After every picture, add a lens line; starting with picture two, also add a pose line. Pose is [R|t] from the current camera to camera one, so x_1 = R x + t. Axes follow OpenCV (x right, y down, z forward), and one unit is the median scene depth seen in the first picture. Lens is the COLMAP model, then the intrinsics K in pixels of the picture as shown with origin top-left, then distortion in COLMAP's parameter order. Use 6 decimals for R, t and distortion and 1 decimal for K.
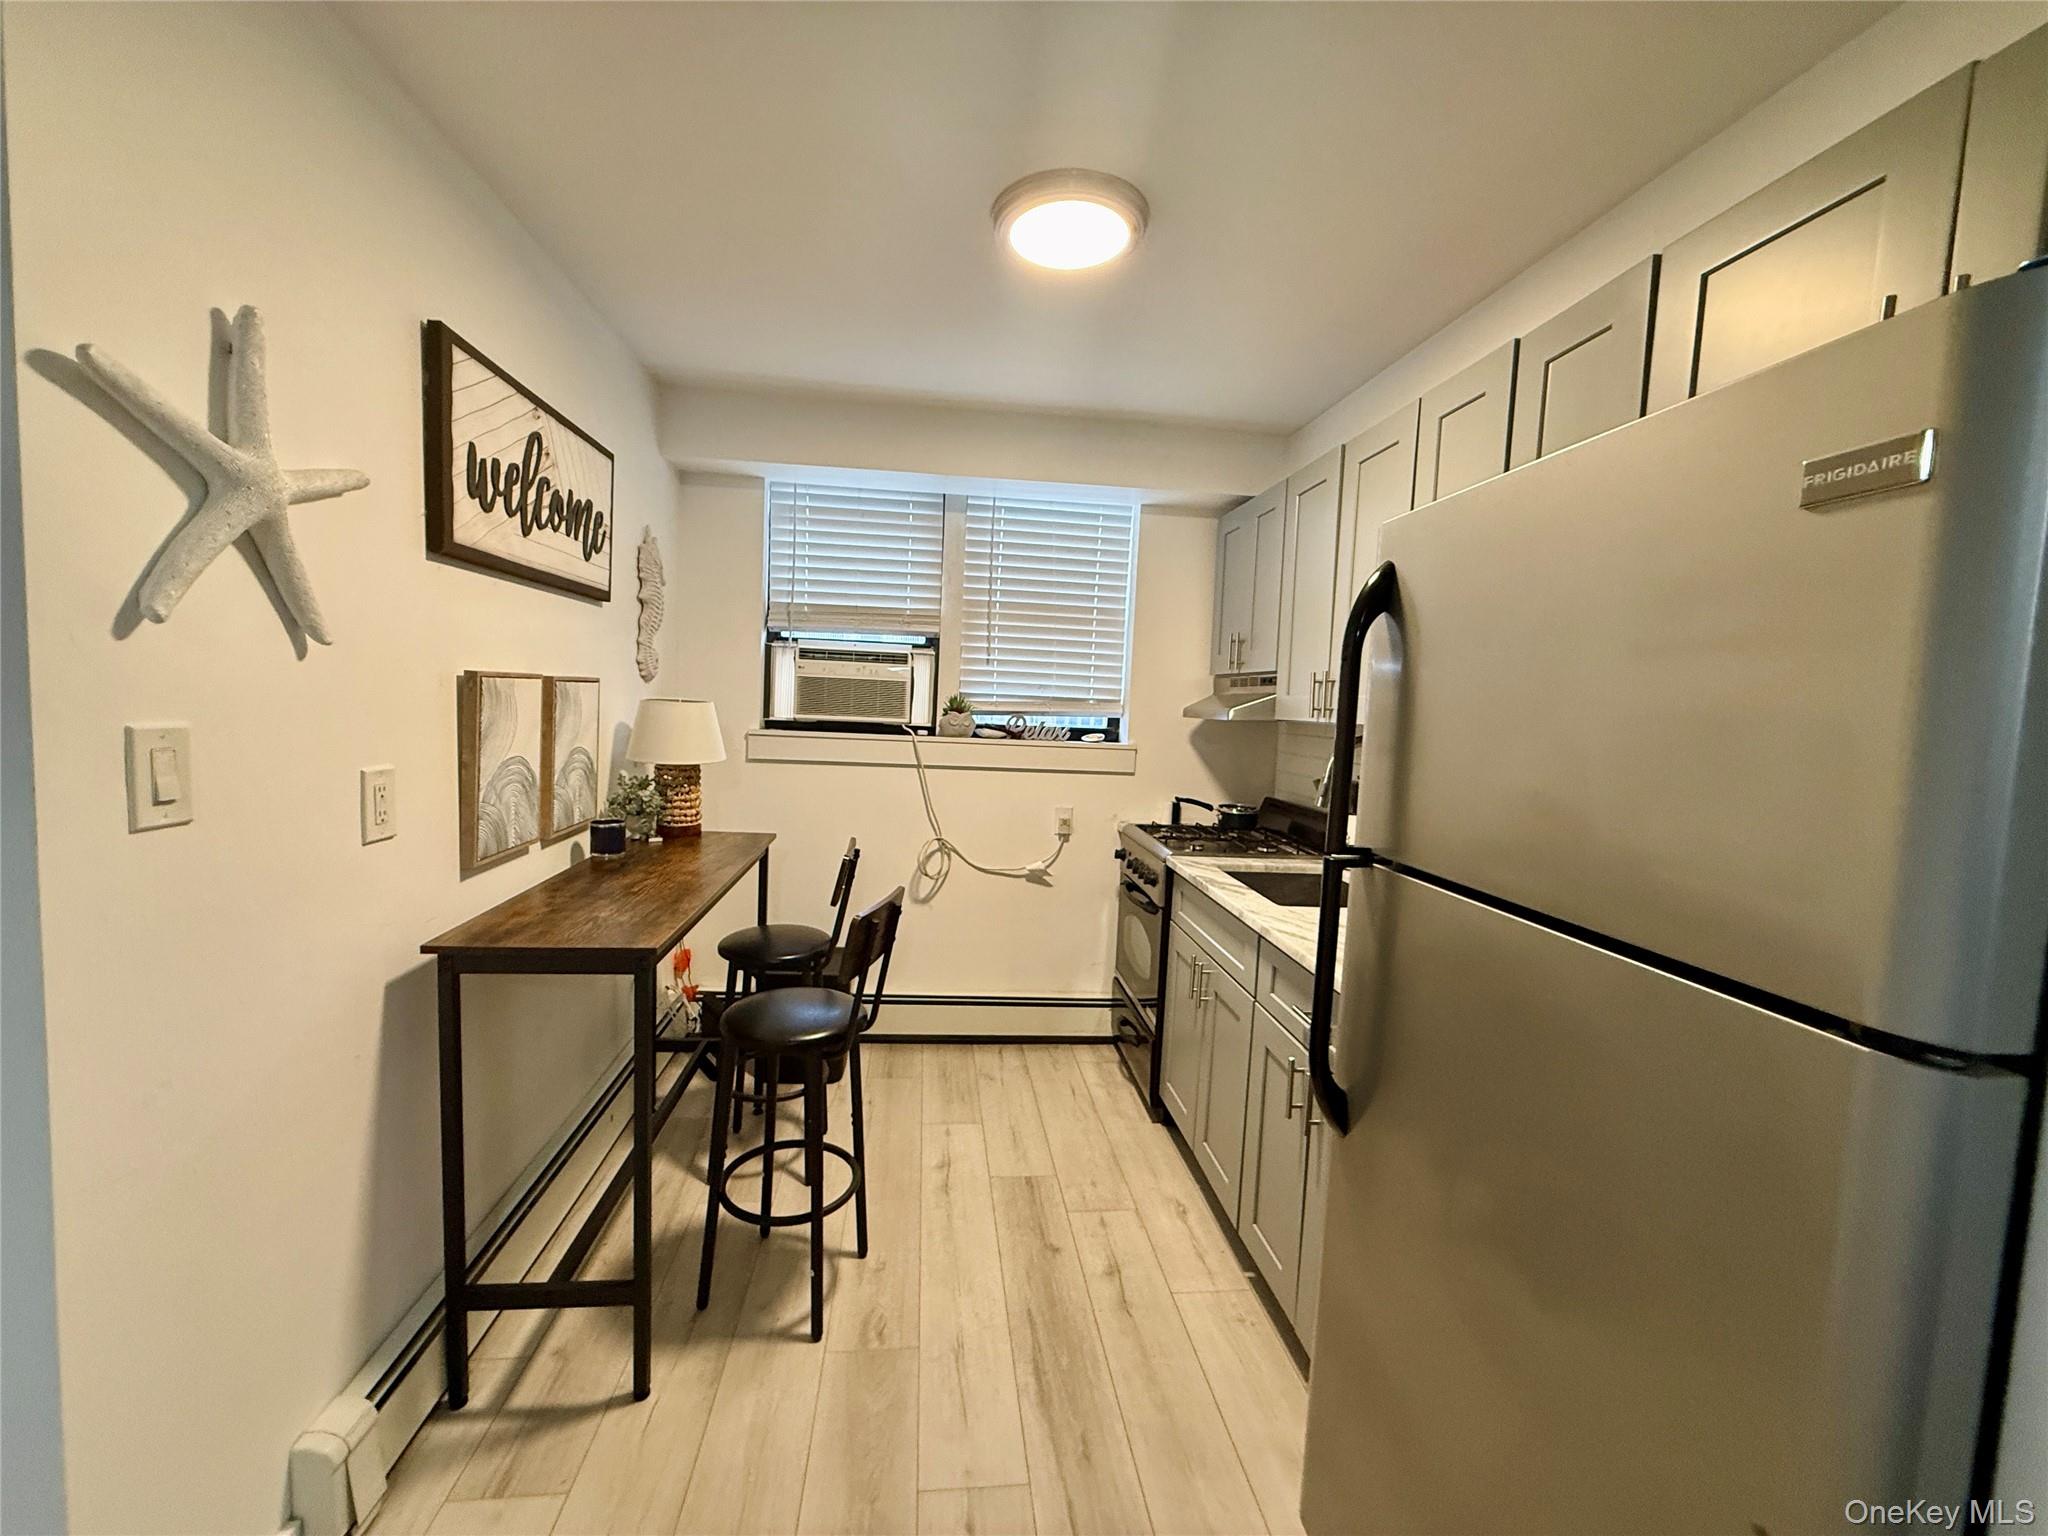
lens RADIAL K [[810.4, 0, 1020.3], [0, 810.4, 768.6], [0, 0, 1]] dist [-0.000379, 0.000206]
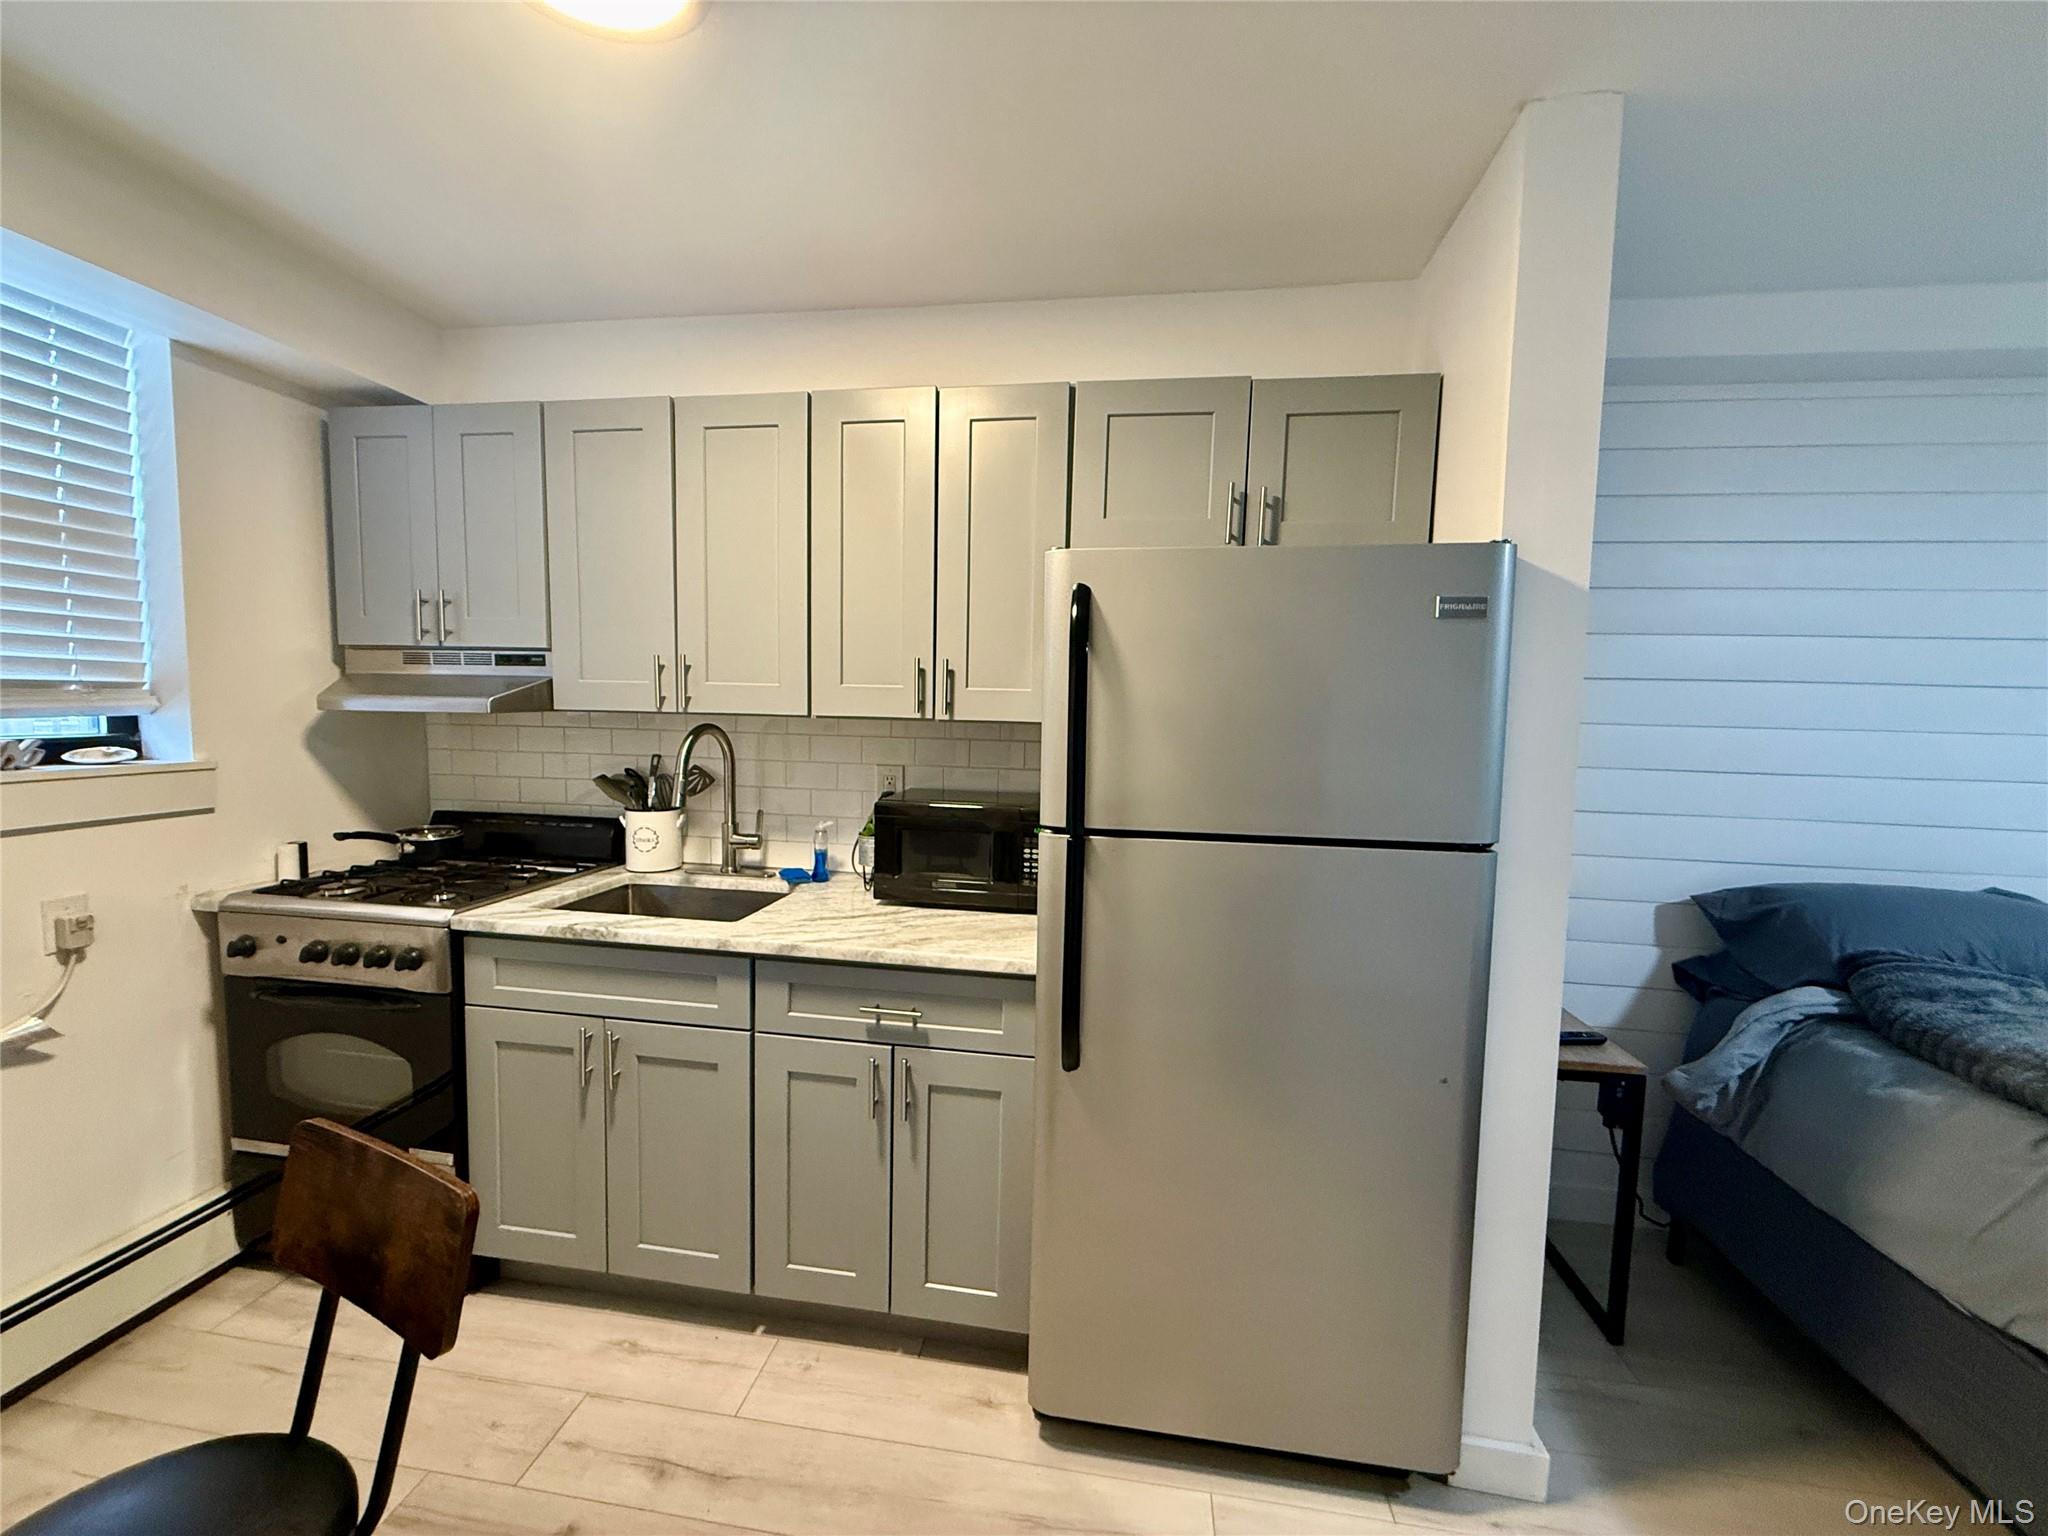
lens RADIAL K [[810.4, 0, 1011.4], [0, 810.4, 768.3], [0, 0, 1]] dist [-0.000379, 0.000206]
pose [[0.258551, -0.115169, 0.959108, -0.303316], [0.070913, 0.992451, 0.100057, -0.045956], [-0.963391, 0.042144, 0.264767, 0.322698]]
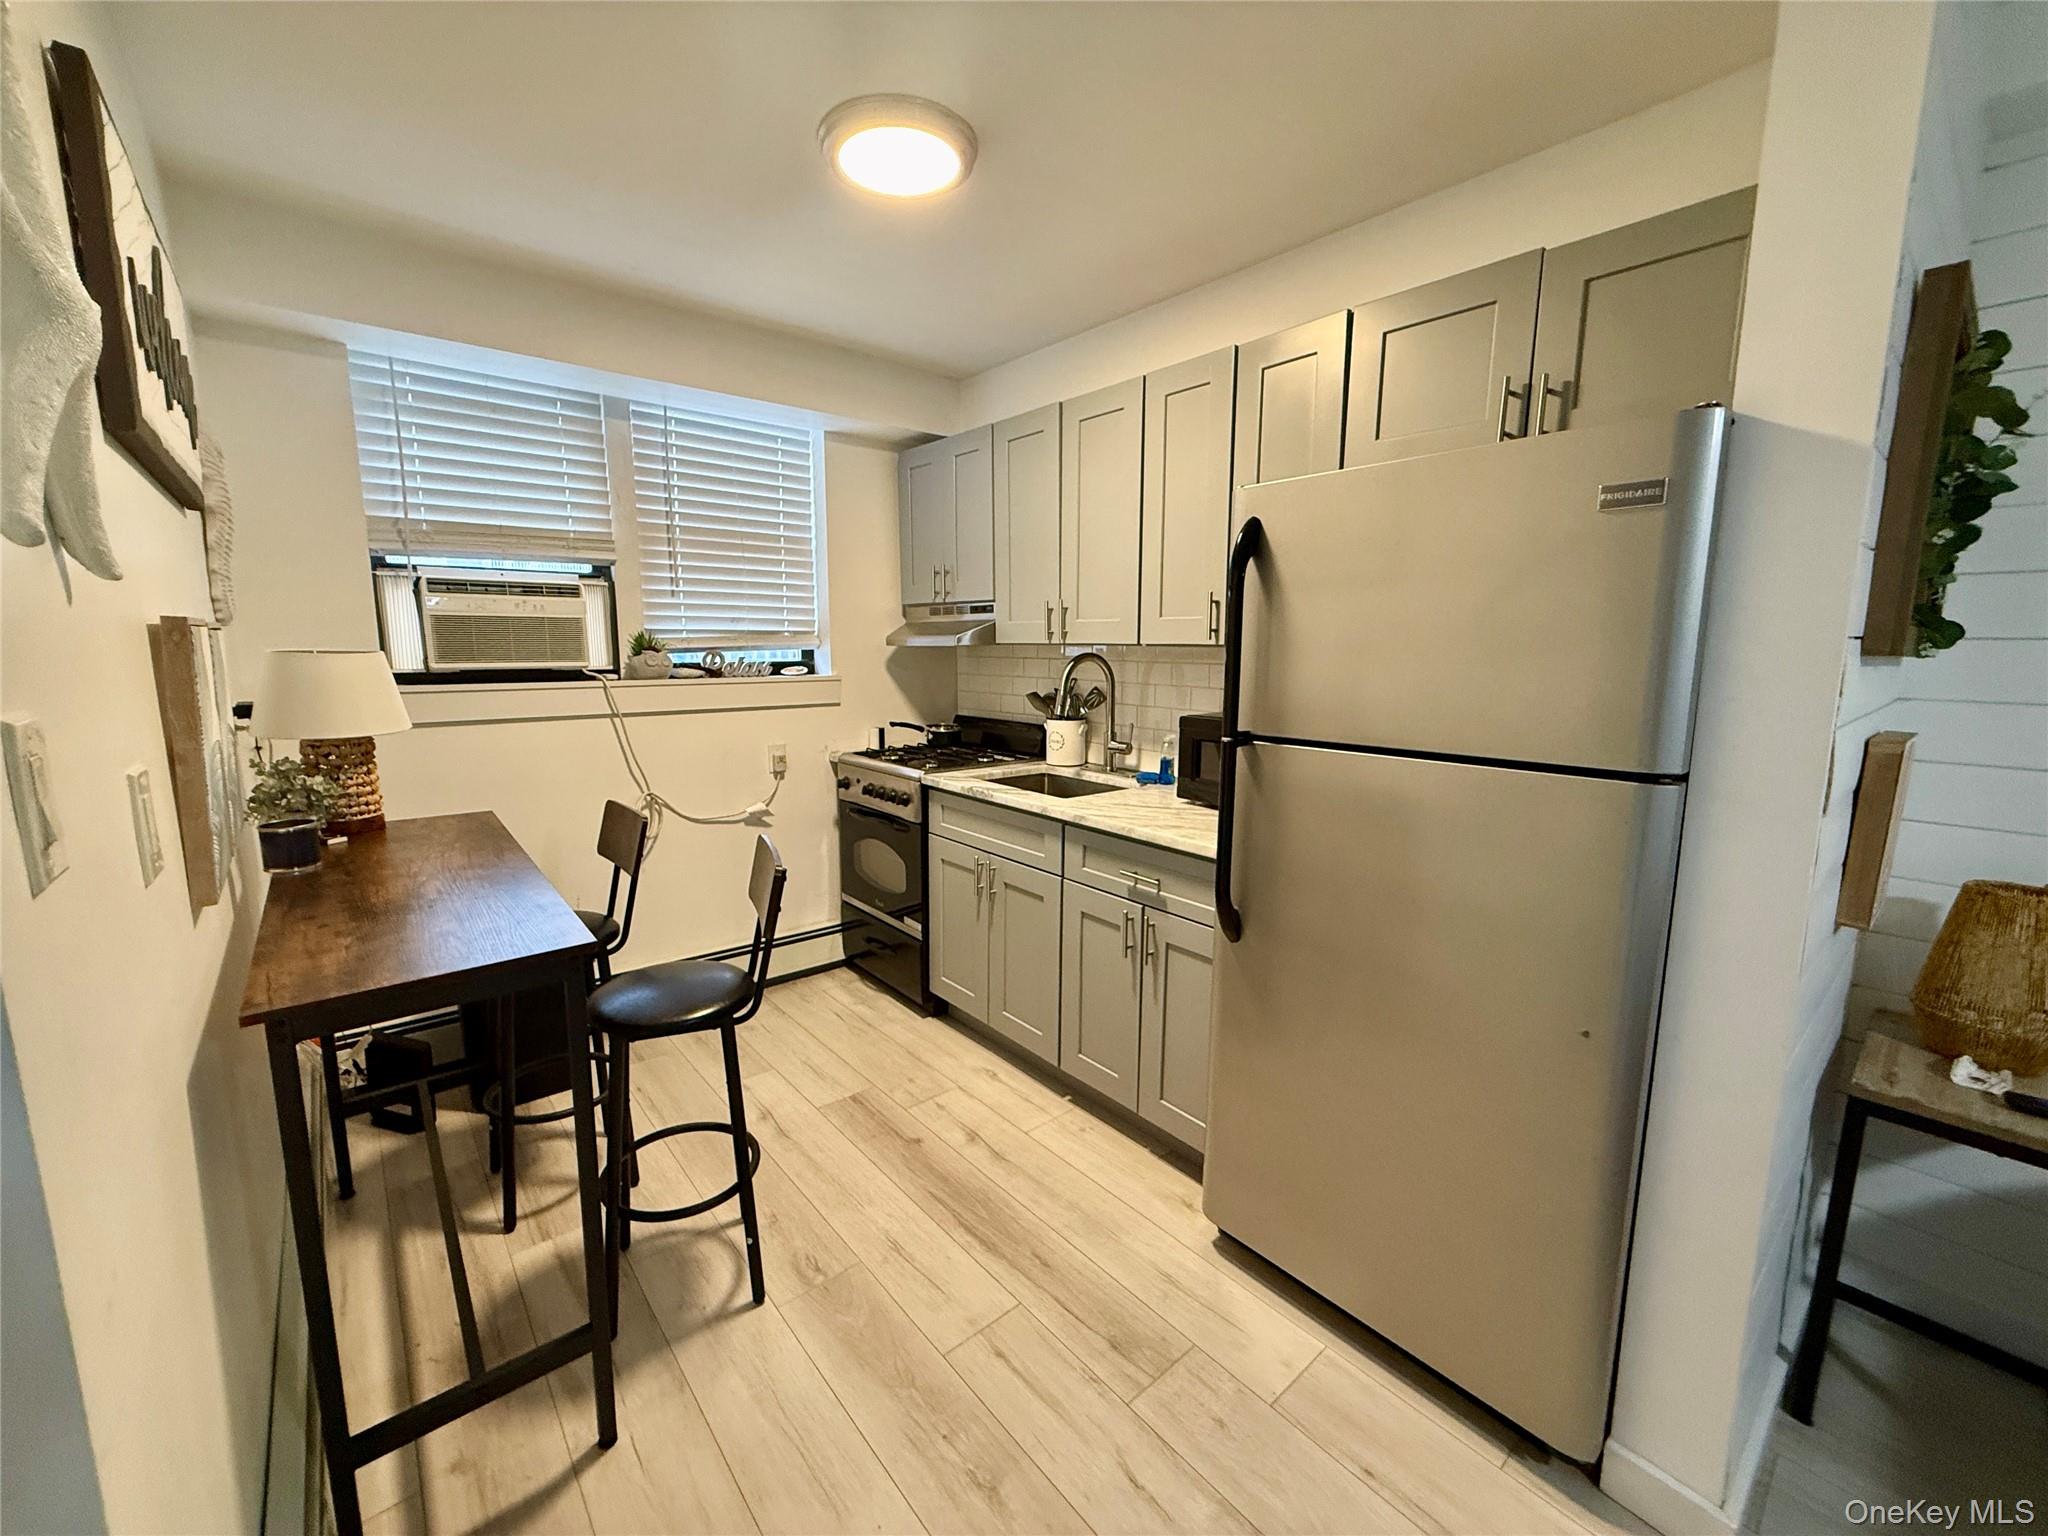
lens RADIAL K [[810.4, 0, 1017.5], [0, 810.4, 769.2], [0, 0, 1]] dist [-0.000379, 0.000206]
pose [[0.830573, -0.127383, 0.542146, -0.265856], [0.079508, 0.990640, 0.110956, -0.008638], [-0.551206, -0.049052, 0.832926, 0.029547]]
